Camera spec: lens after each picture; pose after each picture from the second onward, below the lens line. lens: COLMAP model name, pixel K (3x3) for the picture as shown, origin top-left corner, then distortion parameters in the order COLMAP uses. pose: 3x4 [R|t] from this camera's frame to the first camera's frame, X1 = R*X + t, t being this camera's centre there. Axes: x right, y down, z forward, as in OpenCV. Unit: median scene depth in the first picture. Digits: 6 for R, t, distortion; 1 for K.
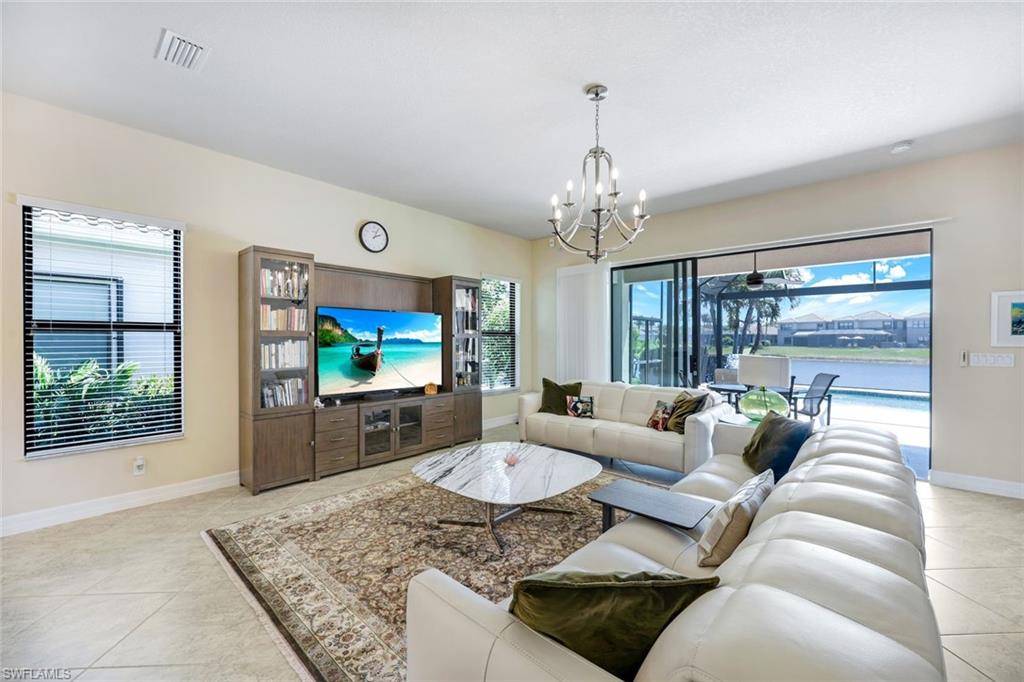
lens RADIAL K [[416.1, 0, 514.8], [0, 416.1, 341.7], [0, 0, 1]] dist [0.001934, 0.000658]
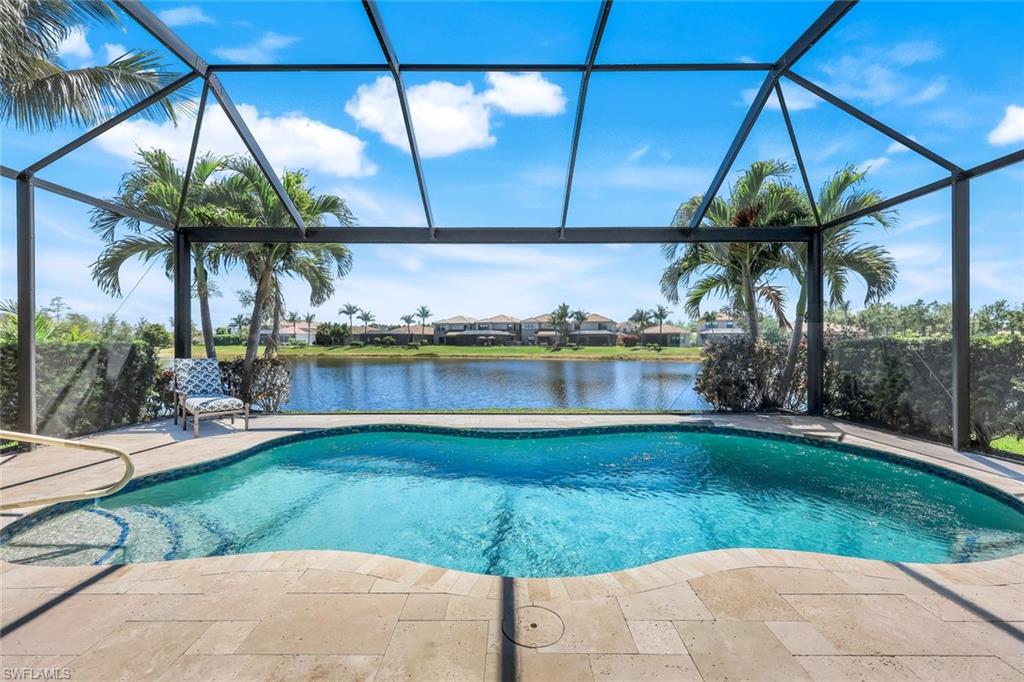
lens RADIAL K [[415.2, 0, 515.6], [0, 415.2, 350.5], [0, 0, 1]] dist [0.001204, 0.001189]
pose [[0.745228, -0.018960, 0.666541, 1.507197], [0.005506, 0.999737, 0.022282, 0.025786], [-0.666787, -0.012935, 0.745136, 1.302074]]
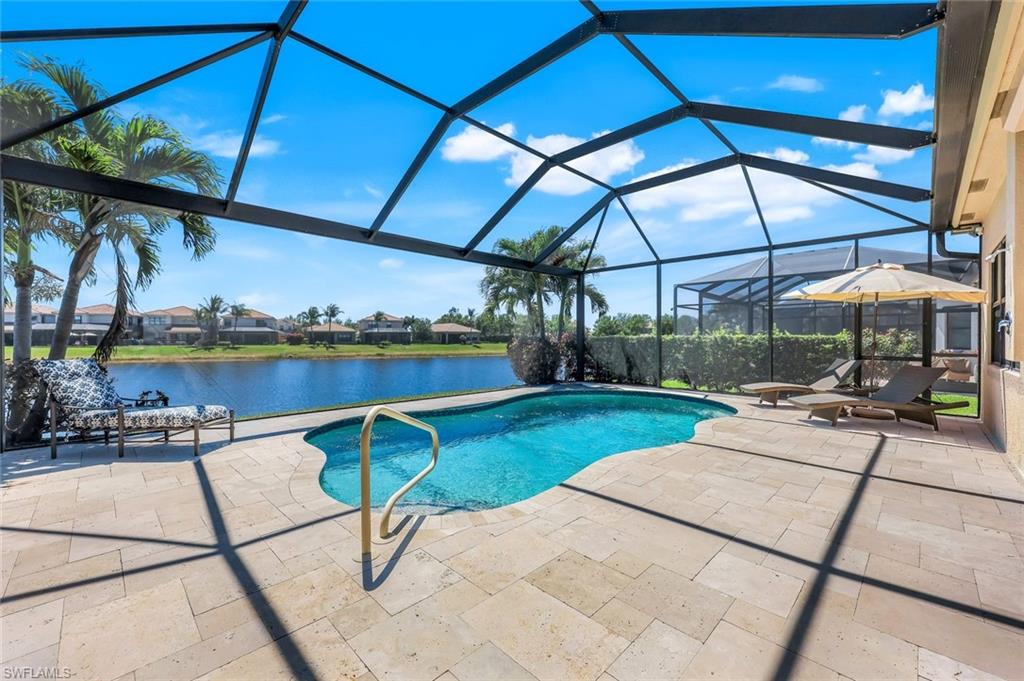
lens RADIAL K [[415.2, 0, 495.9], [0, 415.2, 338.1], [0, 0, 1]] dist [0.001204, 0.001189]
pose [[0.069583, -0.001201, 0.997575, 0.732394], [0.005382, 0.999985, 0.000828, 0.030337], [-0.997562, 0.005312, 0.069589, 2.061348]]
